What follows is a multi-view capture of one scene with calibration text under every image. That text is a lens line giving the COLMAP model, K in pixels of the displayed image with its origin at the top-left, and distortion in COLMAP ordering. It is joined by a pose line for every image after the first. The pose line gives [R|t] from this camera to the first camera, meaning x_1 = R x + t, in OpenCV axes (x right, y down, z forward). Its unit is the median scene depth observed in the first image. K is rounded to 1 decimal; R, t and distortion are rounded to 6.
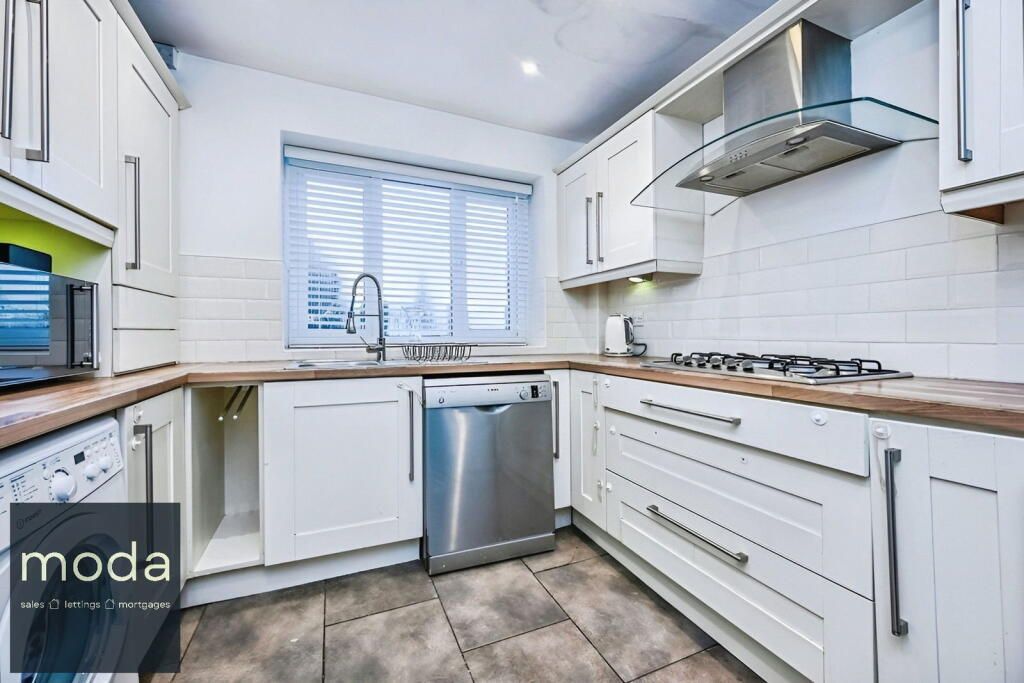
lens RADIAL K [[441.8, 0, 533.0], [0, 441.8, 340.6], [0, 0, 1]] dist [0.000241, 0.000103]
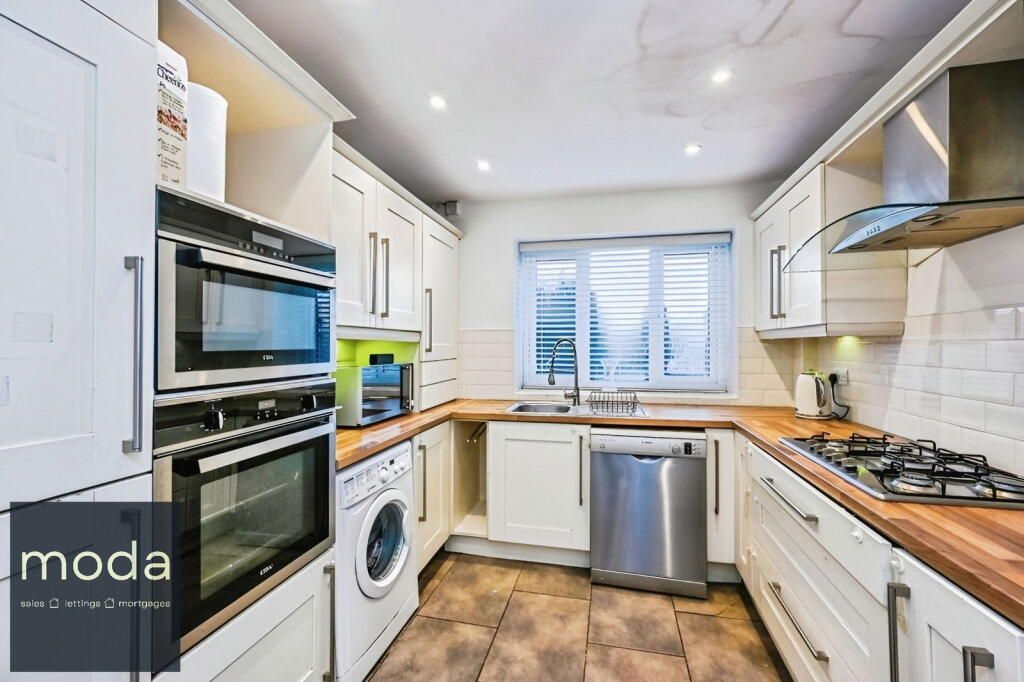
lens RADIAL K [[442.1, 0, 496.7], [0, 442.1, 345.3], [0, 0, 1]] dist [-0.001052, -0.000380]
pose [[0.772681, -0.006996, -0.634756, 0.376104], [-0.002247, 0.999903, -0.013755, -0.140085], [0.634791, 0.012055, 0.772590, -0.176453]]
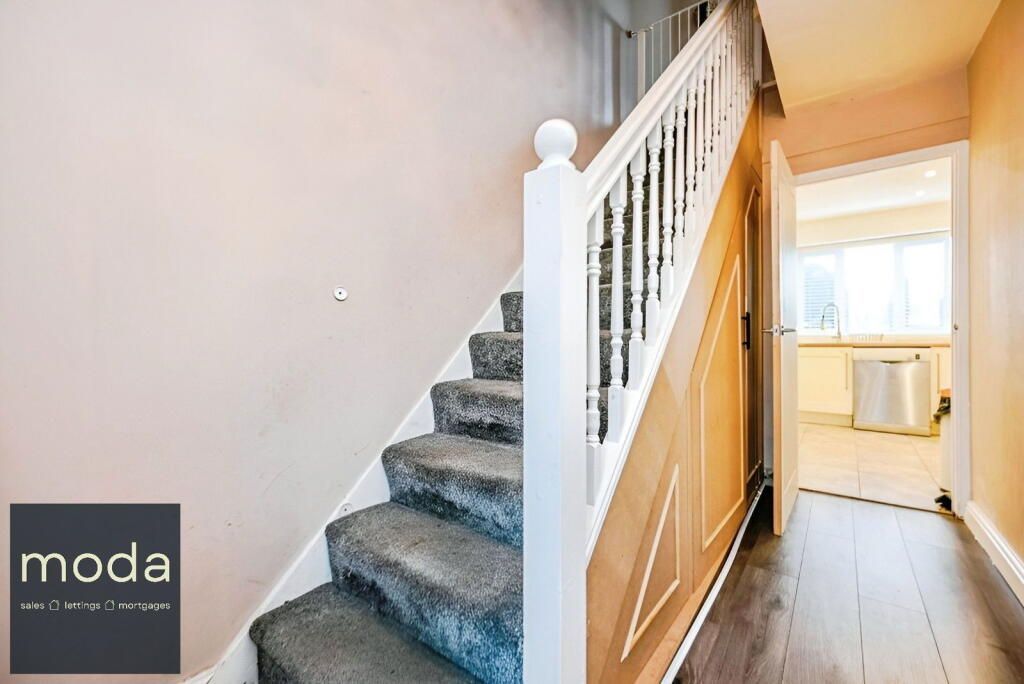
lens RADIAL K [[414.8, 0, 512.0], [0, 414.8, 342.0], [0, 0, 1]] dist [-0.000781, 0.000356]
pose [[0.446352, 0.000661, -0.894857, 1.014482], [-0.000378, 1.000000, 0.000550, 0.056617], [0.894857, 0.000093, 0.446352, -1.795301]]
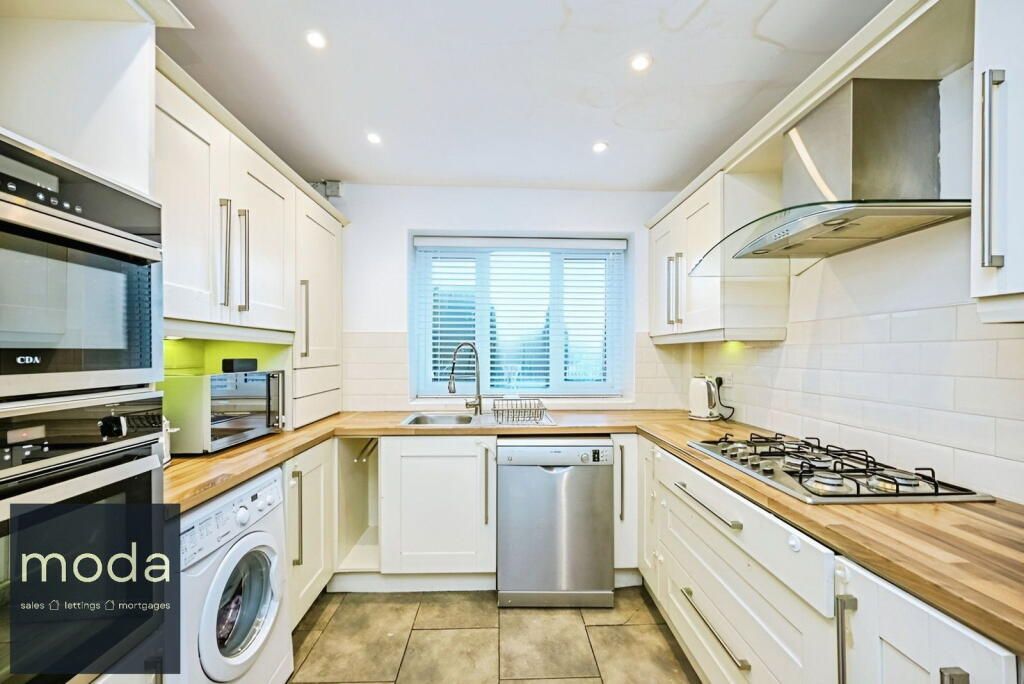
lens RADIAL K [[445.5, 0, 507.7], [0, 445.5, 361.1], [0, 0, 1]] dist [0.000383, 0.000120]
pose [[0.916699, 0.002577, -0.399570, 0.265869], [-0.001078, 0.999992, 0.003976, -0.130985], [0.399577, -0.003214, 0.916694, -0.081327]]
